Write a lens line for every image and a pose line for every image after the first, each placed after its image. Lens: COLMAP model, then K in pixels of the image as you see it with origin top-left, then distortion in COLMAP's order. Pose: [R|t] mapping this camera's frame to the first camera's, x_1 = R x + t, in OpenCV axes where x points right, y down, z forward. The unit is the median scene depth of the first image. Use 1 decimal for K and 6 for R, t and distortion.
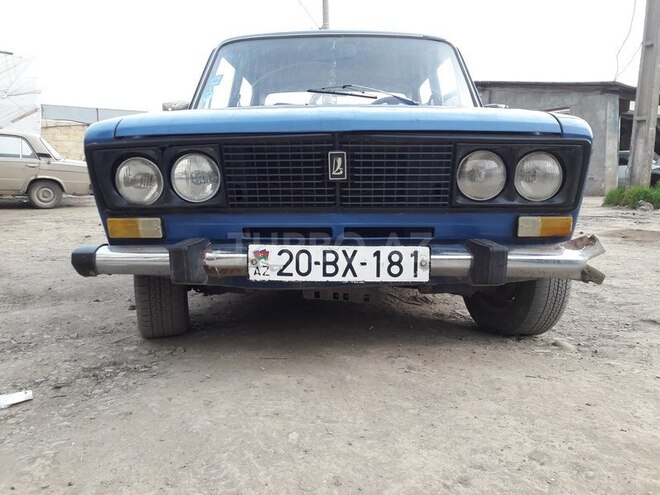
lens RADIAL K [[530.6, 0, 330.0], [0, 530.6, 247.5], [0, 0, 1]] dist [0.009945, -0.001347]
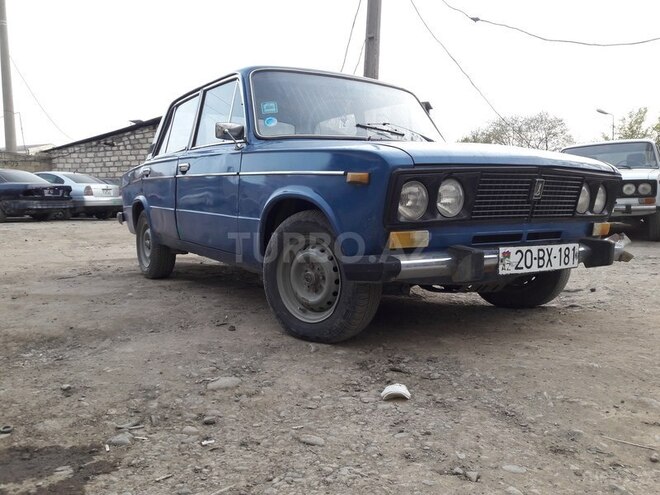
lens RADIAL K [[530.6, 0, 330.0], [0, 530.6, 247.5], [0, 0, 1]] dist [0.009945, -0.001347]
pose [[0.826375, -0.043778, 0.561416, -1.240467], [0.067181, 0.997518, -0.021102, -0.006184], [-0.559098, 0.055154, 0.827265, 0.145419]]
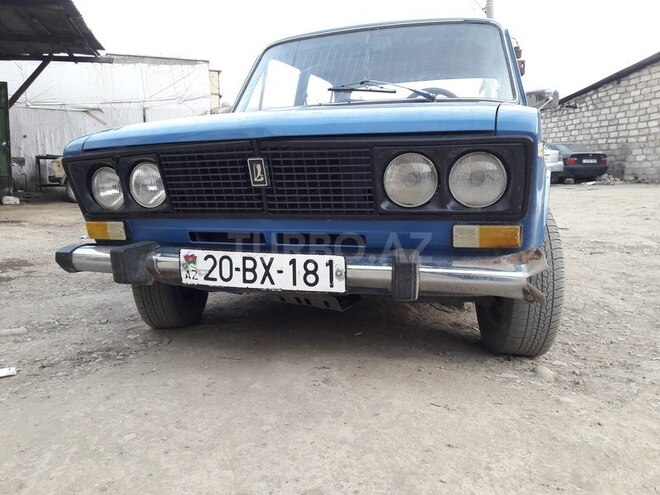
lens RADIAL K [[530.6, 0, 330.0], [0, 530.6, 247.5], [0, 0, 1]] dist [0.009945, -0.001347]
pose [[0.957493, 0.023682, -0.287483, 0.431049], [-0.017959, 0.999585, 0.022527, -0.037725], [0.287897, -0.016407, 0.957521, 0.081854]]
